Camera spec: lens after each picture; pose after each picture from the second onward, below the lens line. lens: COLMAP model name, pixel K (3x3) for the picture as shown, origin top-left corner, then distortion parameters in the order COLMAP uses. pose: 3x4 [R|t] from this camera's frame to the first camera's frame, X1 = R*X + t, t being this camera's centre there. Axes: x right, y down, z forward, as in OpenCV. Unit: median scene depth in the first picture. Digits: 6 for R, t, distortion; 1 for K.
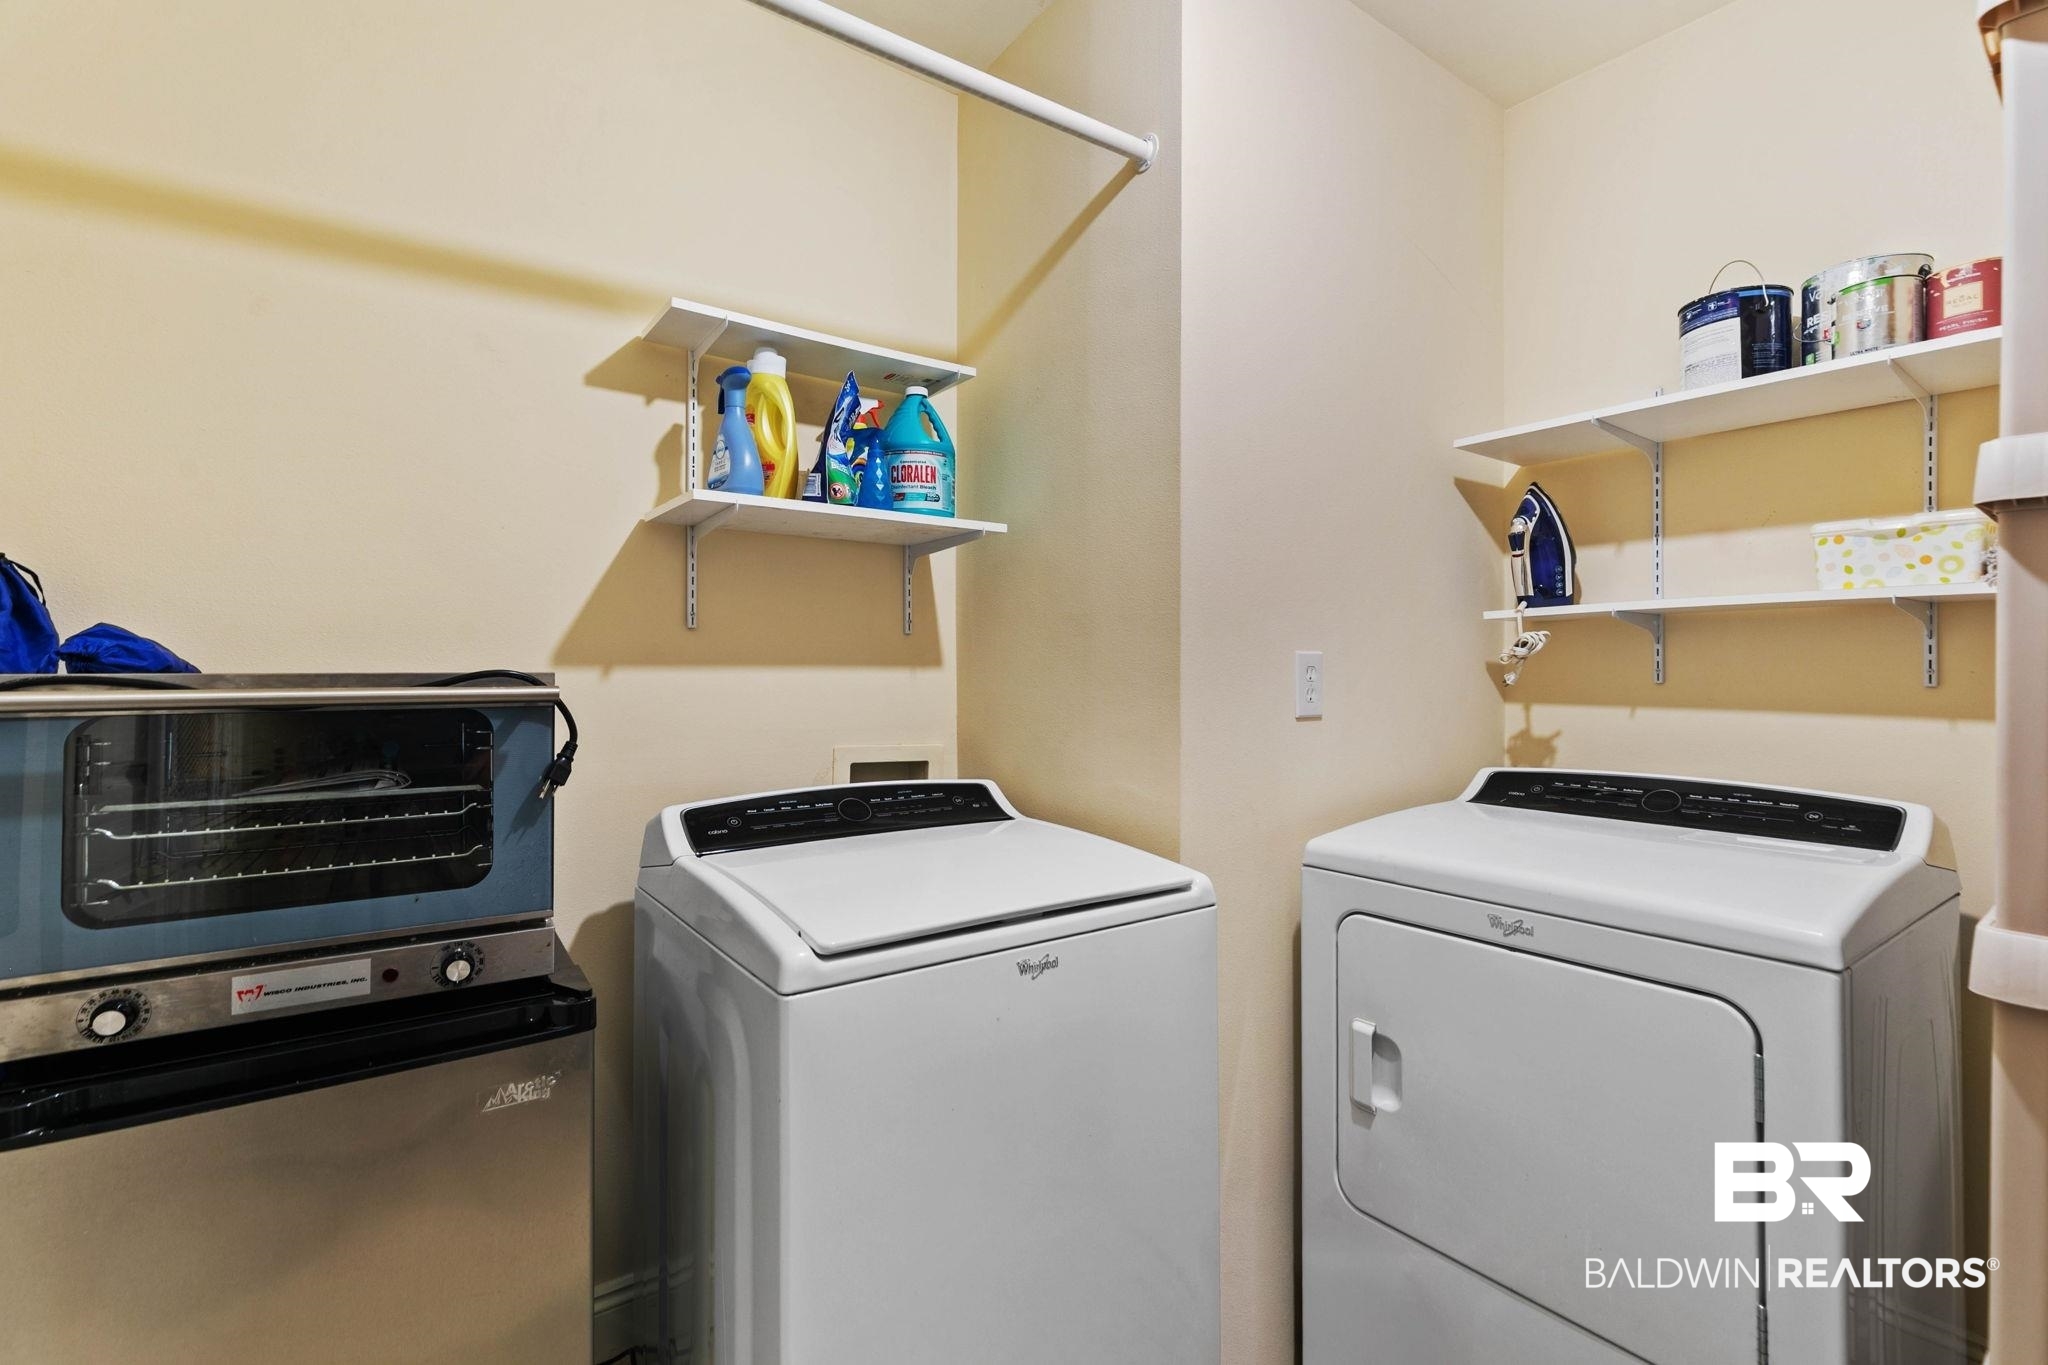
lens RADIAL K [[940.4, 0, 1026.8], [0, 940.4, 644.3], [0, 0, 1]] dist [0.011336, -0.000526]
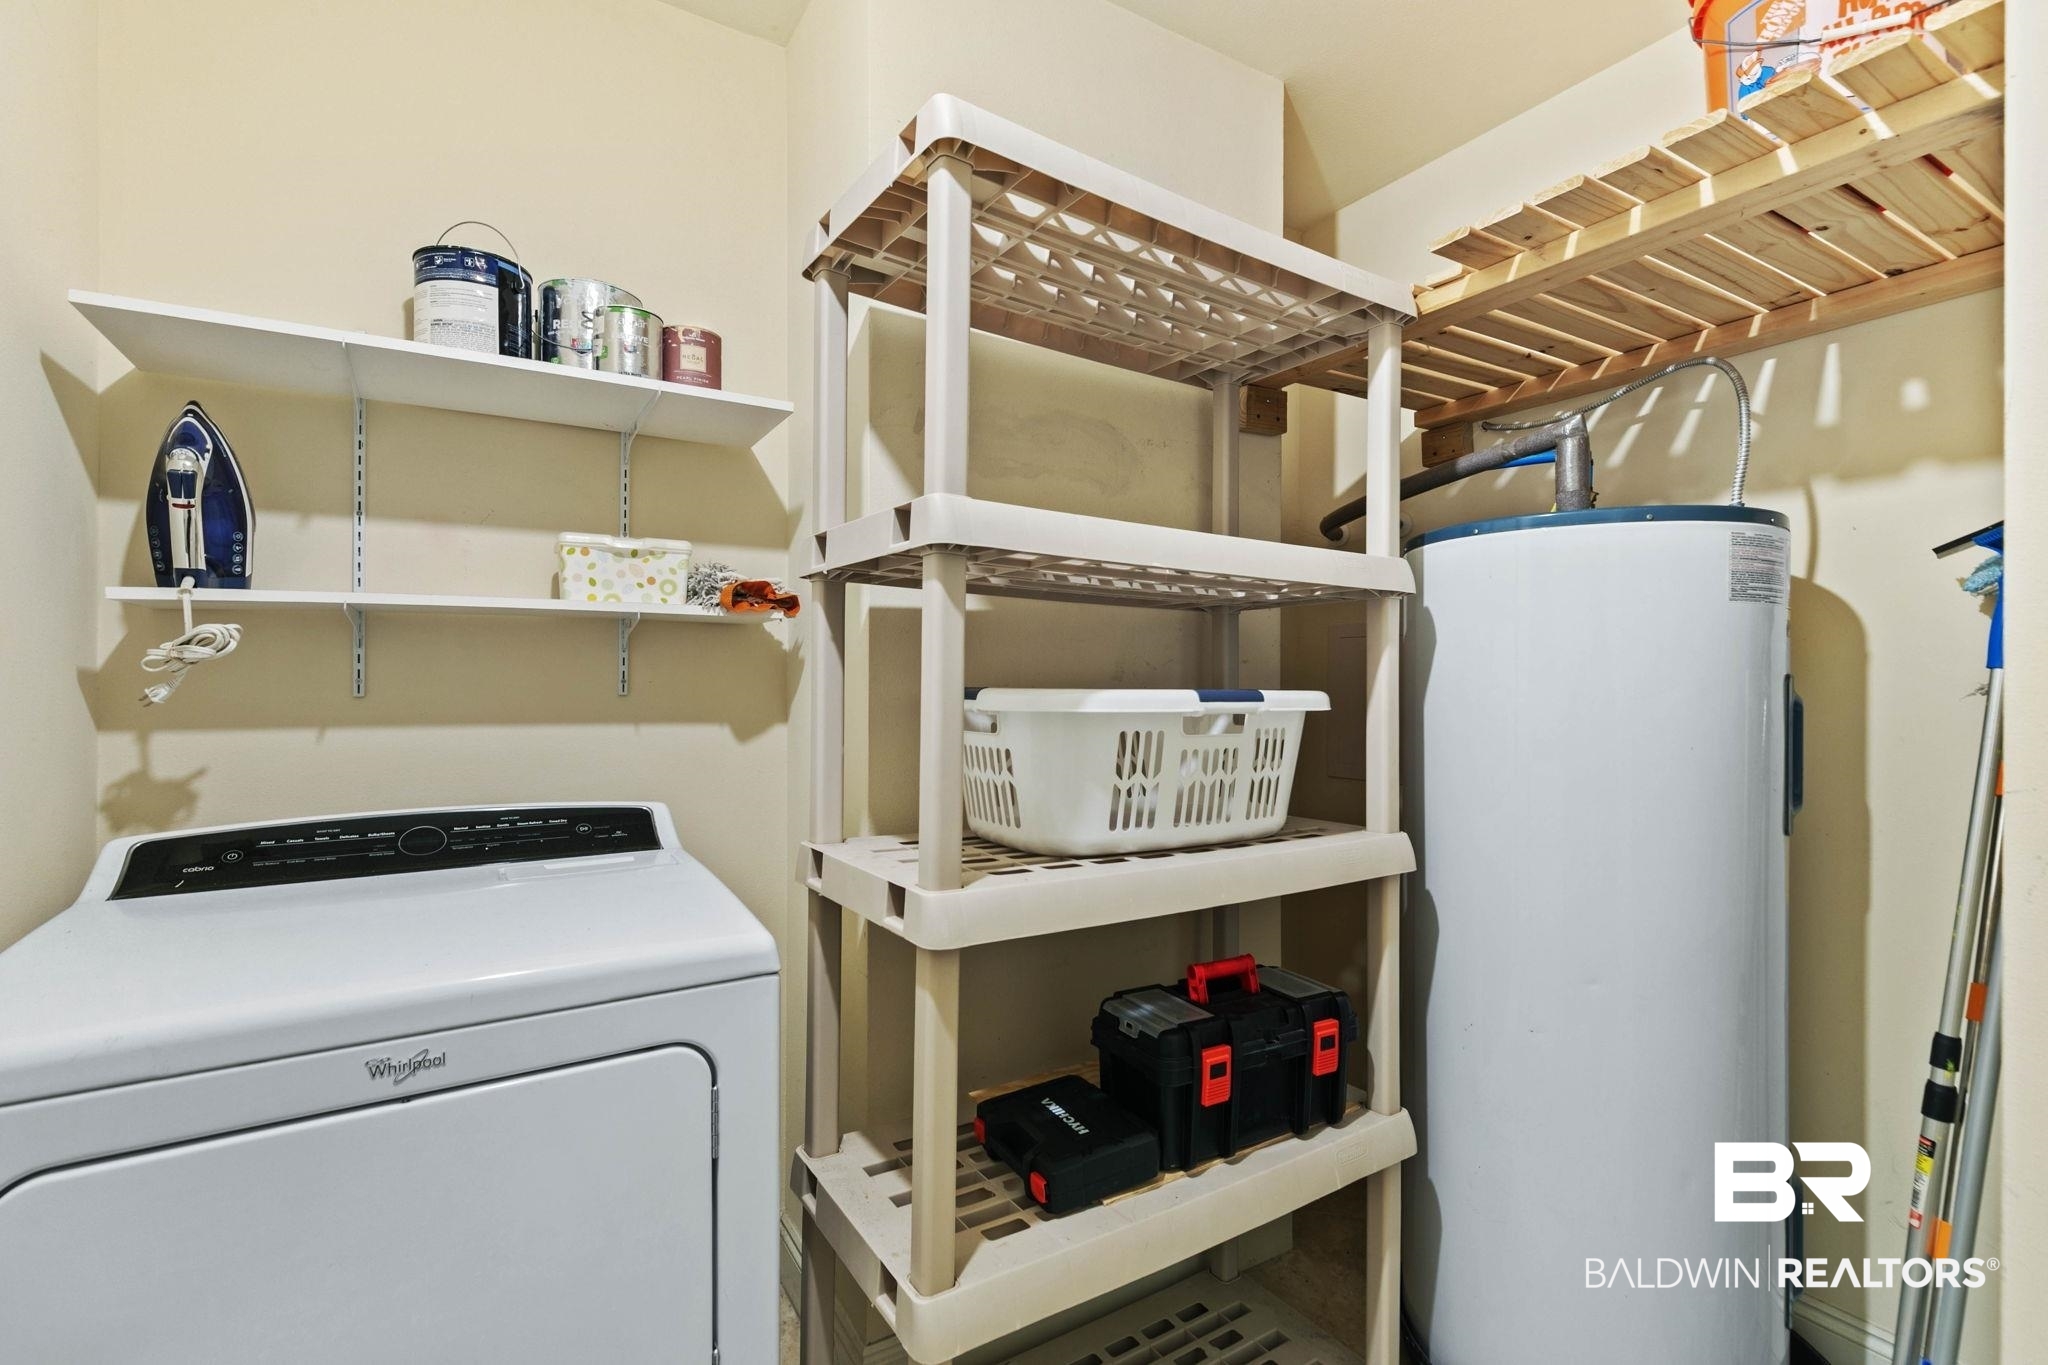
lens RADIAL K [[925.9, 0, 1030.6], [0, 925.9, 679.4], [0, 0, 1]] dist [0.003195, -0.000676]
pose [[0.081770, 0.000069, 0.996651, -0.078792], [-0.026281, 0.999652, 0.002087, 0.010090], [-0.996305, -0.026363, 0.081743, 0.390065]]
